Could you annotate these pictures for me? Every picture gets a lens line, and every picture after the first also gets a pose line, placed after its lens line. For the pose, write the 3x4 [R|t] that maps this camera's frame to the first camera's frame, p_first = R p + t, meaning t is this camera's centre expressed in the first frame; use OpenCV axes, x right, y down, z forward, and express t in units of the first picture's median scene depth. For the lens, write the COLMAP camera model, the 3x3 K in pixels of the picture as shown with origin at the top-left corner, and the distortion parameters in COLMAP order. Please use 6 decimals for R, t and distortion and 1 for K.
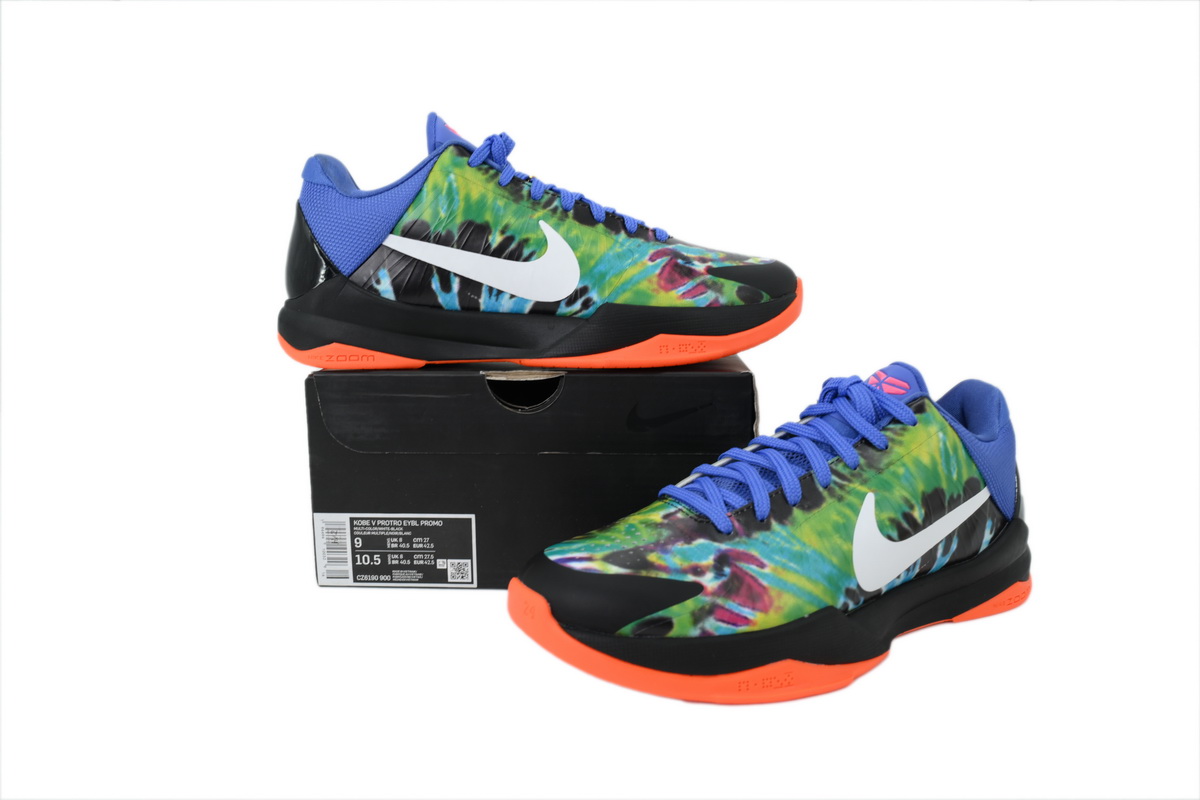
lens RADIAL K [[927.5, 0, 601.4], [0, 927.5, 403.7], [0, 0, 1]] dist [0.010270, -0.002459]
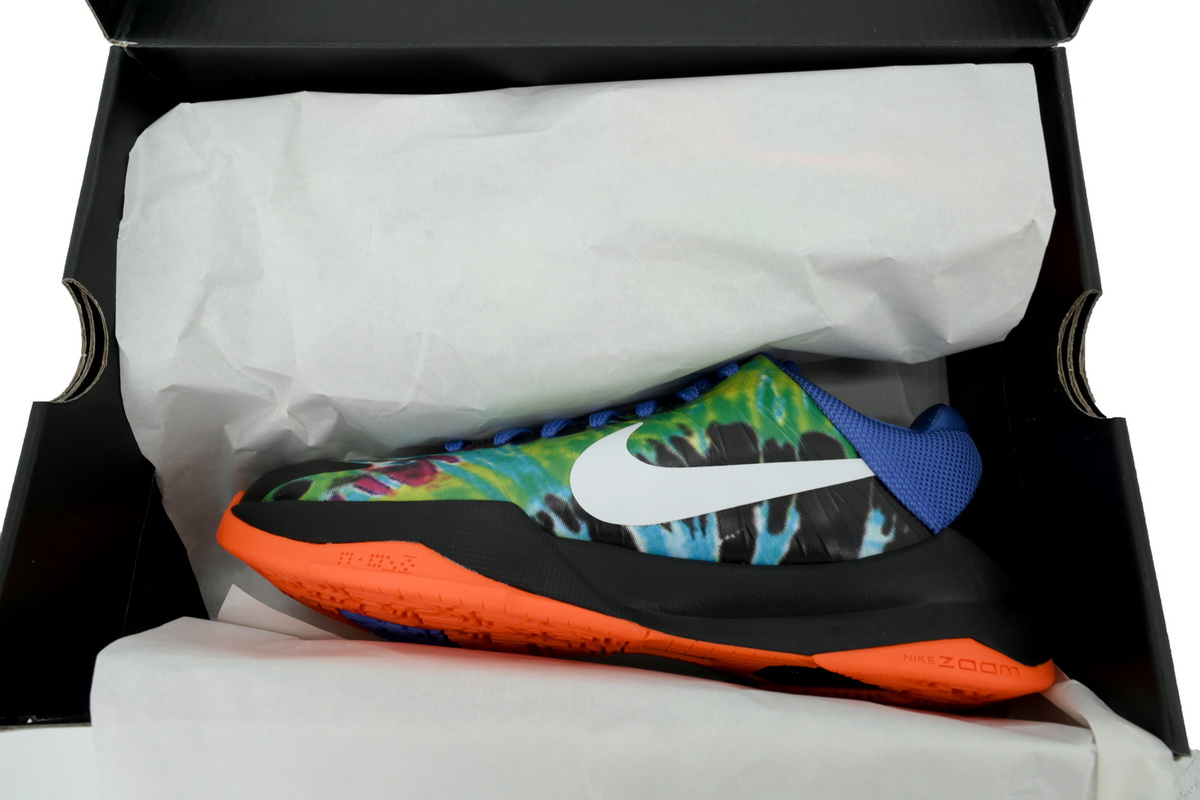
lens RADIAL K [[784.4, 0, 601.4], [0, 784.4, 399.8], [0, 0, 1]] dist [-0.001126, 0.000074]
pose [[0.845941, -0.148574, -0.512162, 0.612038], [-0.222166, 0.774906, -0.591746, 0.486324], [0.484796, 0.614367, 0.622516, 0.571284]]
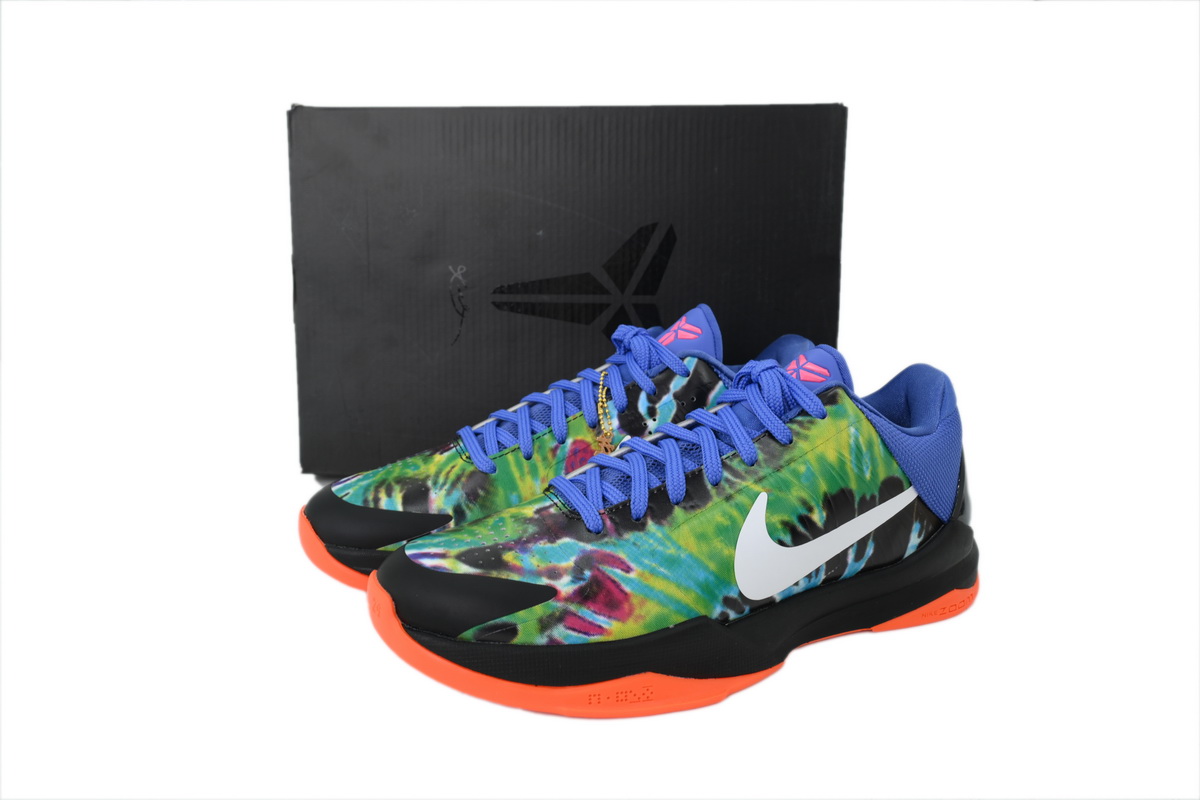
lens RADIAL K [[927.5, 0, 597.4], [0, 927.5, 399.2], [0, 0, 1]] dist [0.010270, -0.002459]
pose [[0.993713, 0.022474, -0.109681, 0.228917], [-0.016824, 0.998496, 0.052171, -0.040792], [0.110688, -0.049997, 0.992597, 0.083617]]
